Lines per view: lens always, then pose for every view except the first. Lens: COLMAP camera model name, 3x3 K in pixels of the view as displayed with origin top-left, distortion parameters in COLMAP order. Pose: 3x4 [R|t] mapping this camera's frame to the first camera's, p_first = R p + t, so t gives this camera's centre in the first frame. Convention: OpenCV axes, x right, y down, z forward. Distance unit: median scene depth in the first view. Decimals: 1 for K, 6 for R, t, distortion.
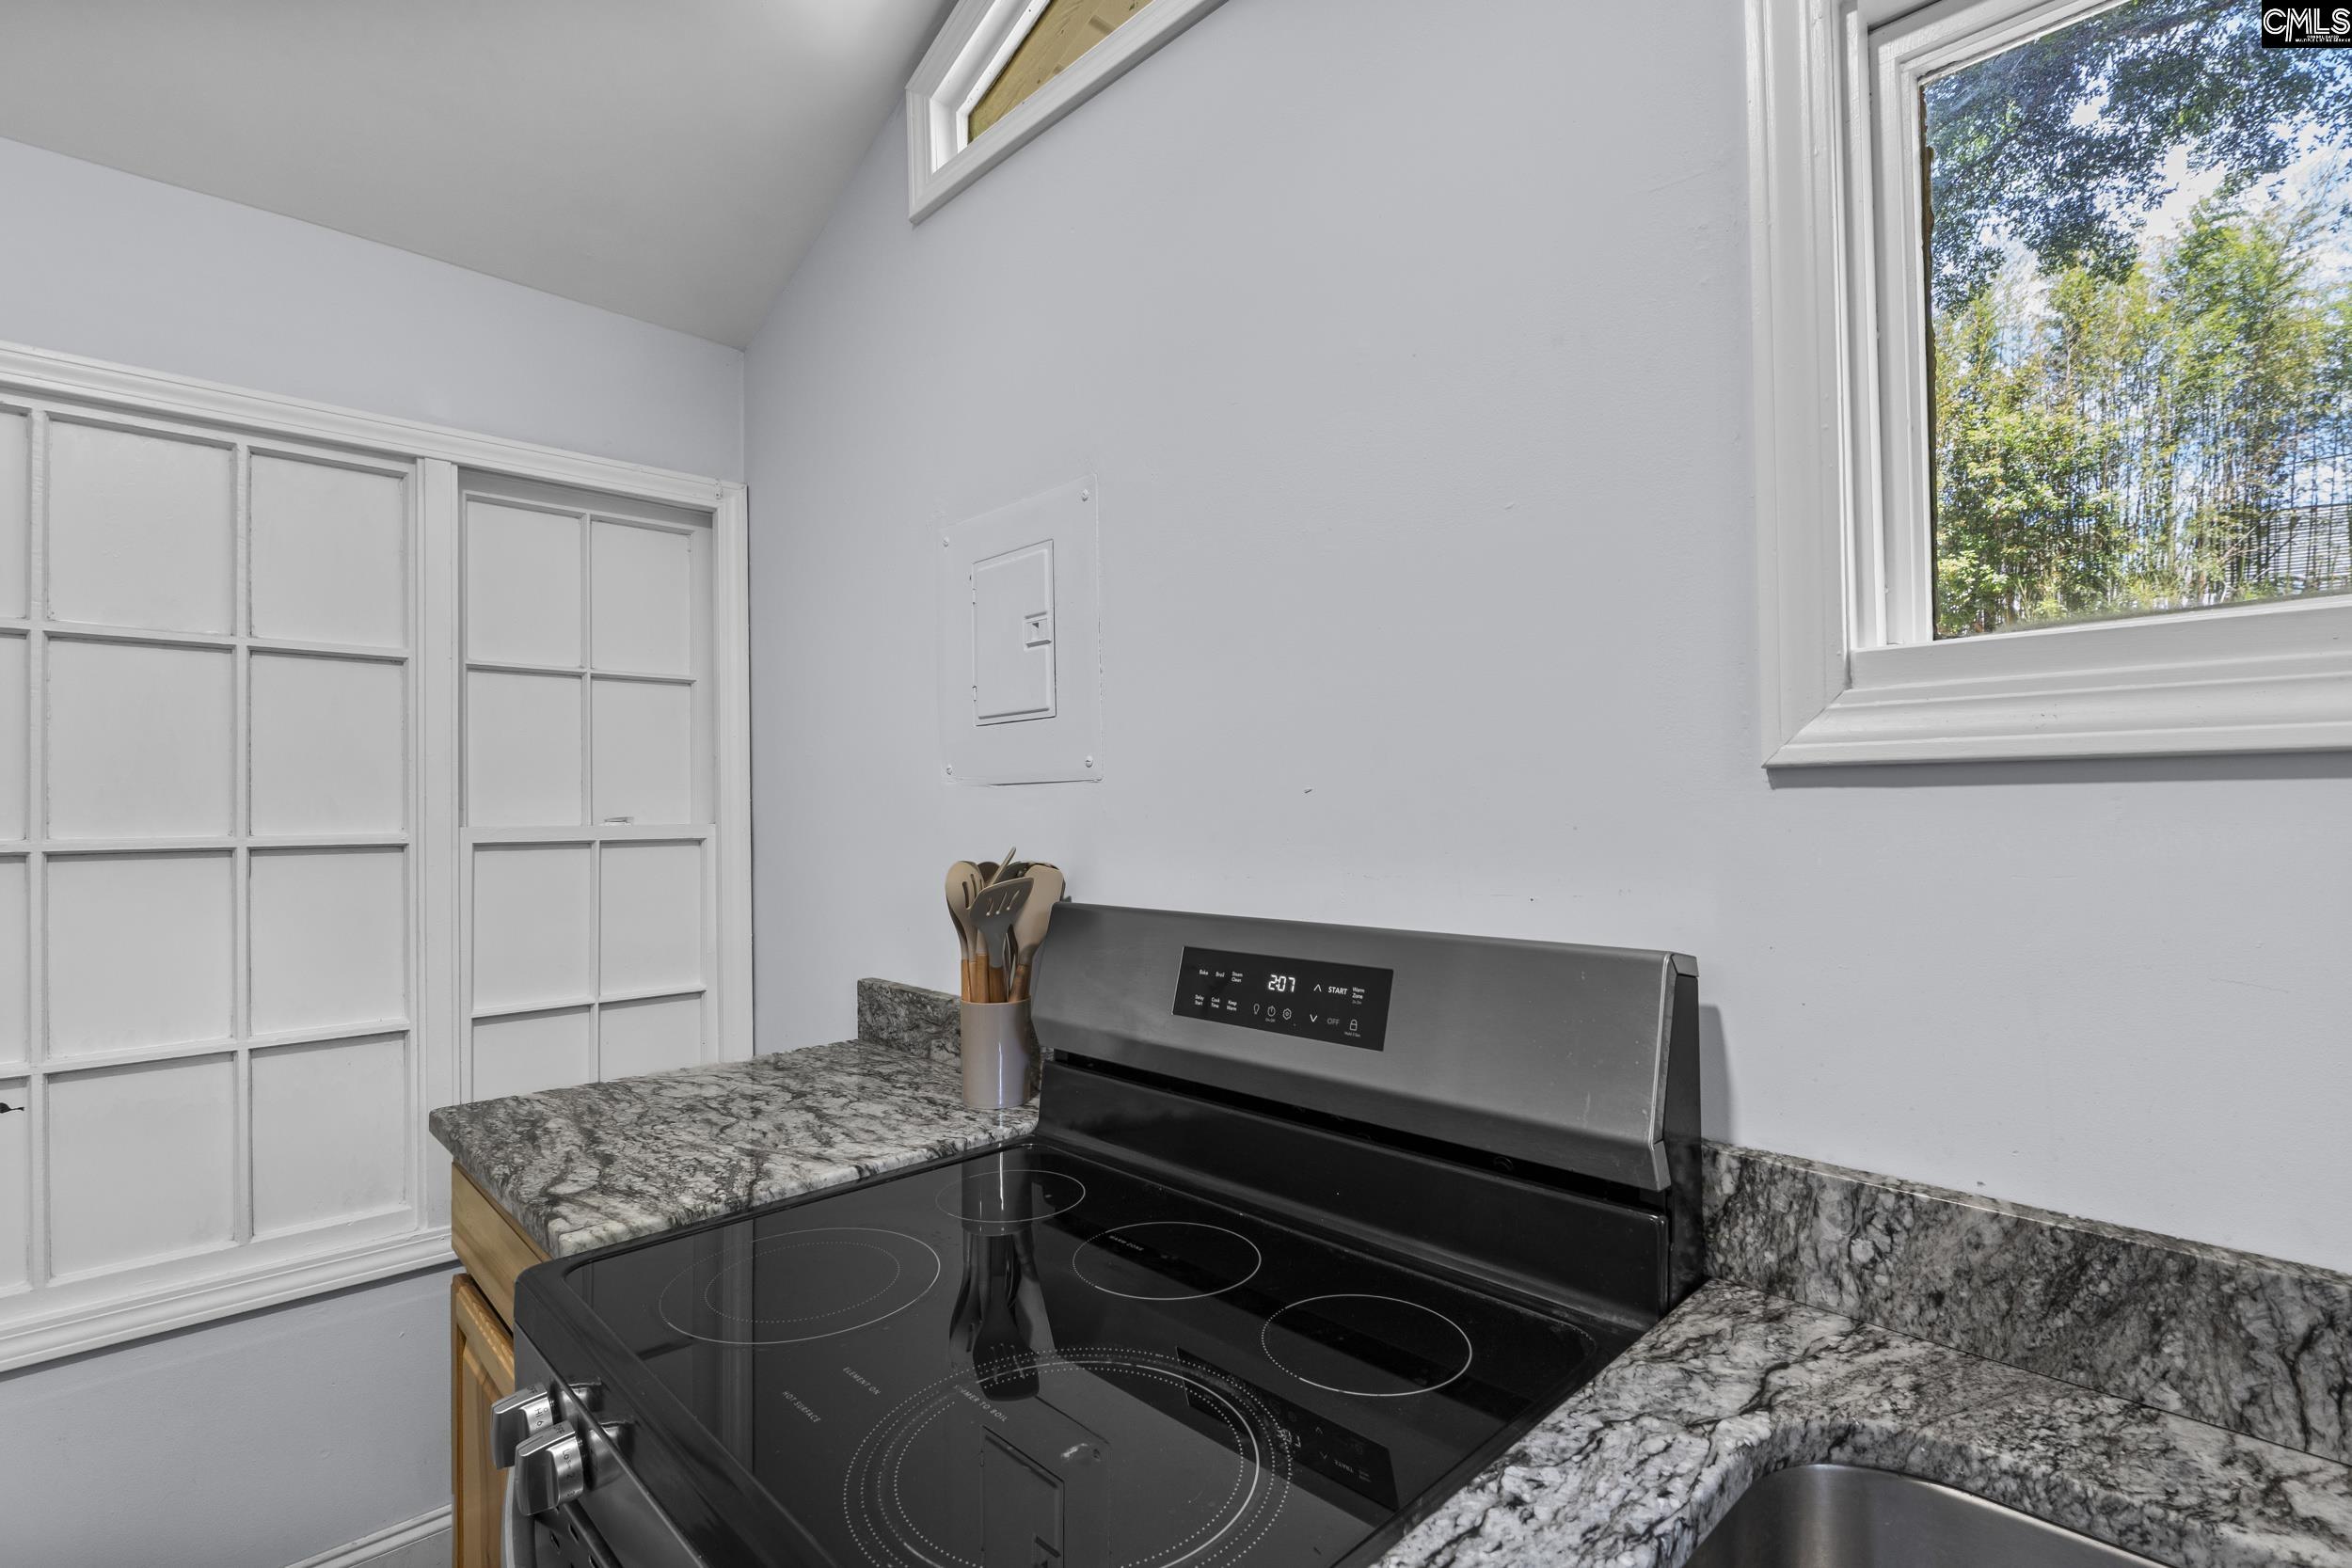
lens RADIAL K [[1084.2, 0, 1171.9], [0, 1084.2, 789.3], [0, 0, 1]] dist [-0.013663, 0.001143]
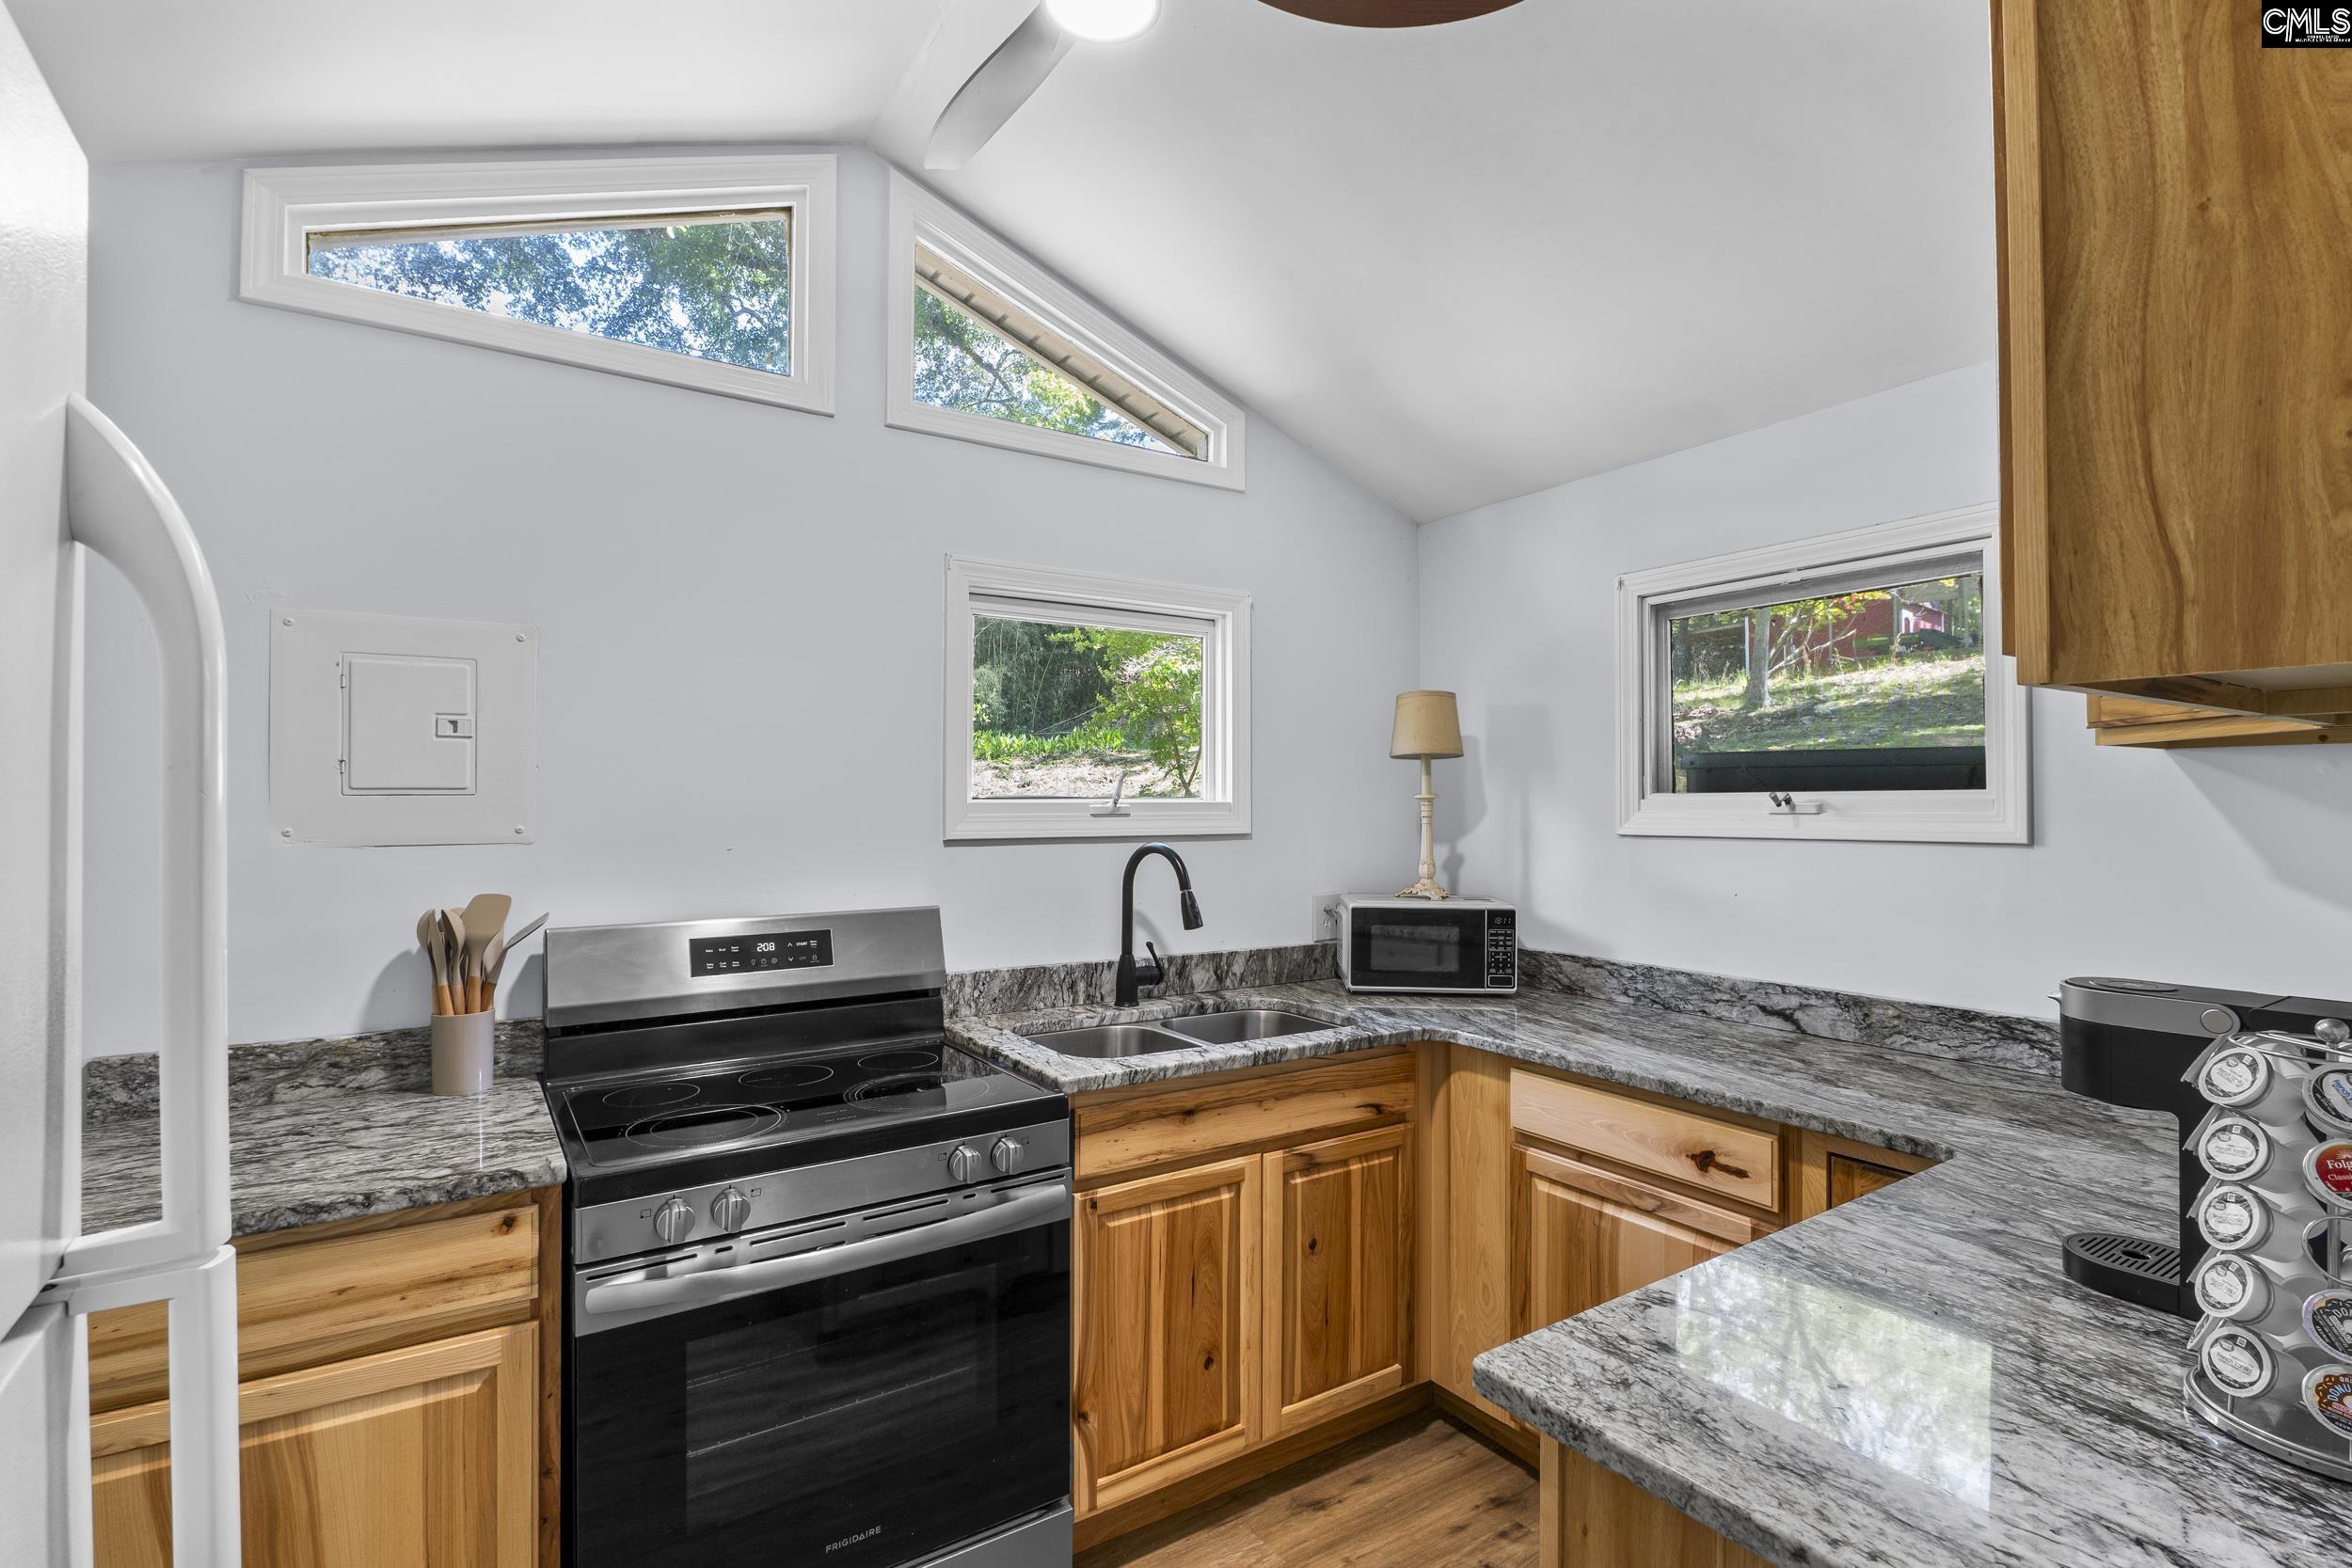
lens RADIAL K [[1084.2, 0, 1171.9], [0, 1084.2, 789.3], [0, 0, 1]] dist [-0.013663, 0.001143]
pose [[0.183167, 0.025232, 0.982758, -1.656246], [-0.014119, 0.999635, -0.023033, -0.073629], [-0.982980, -0.009656, 0.183456, -0.099969]]
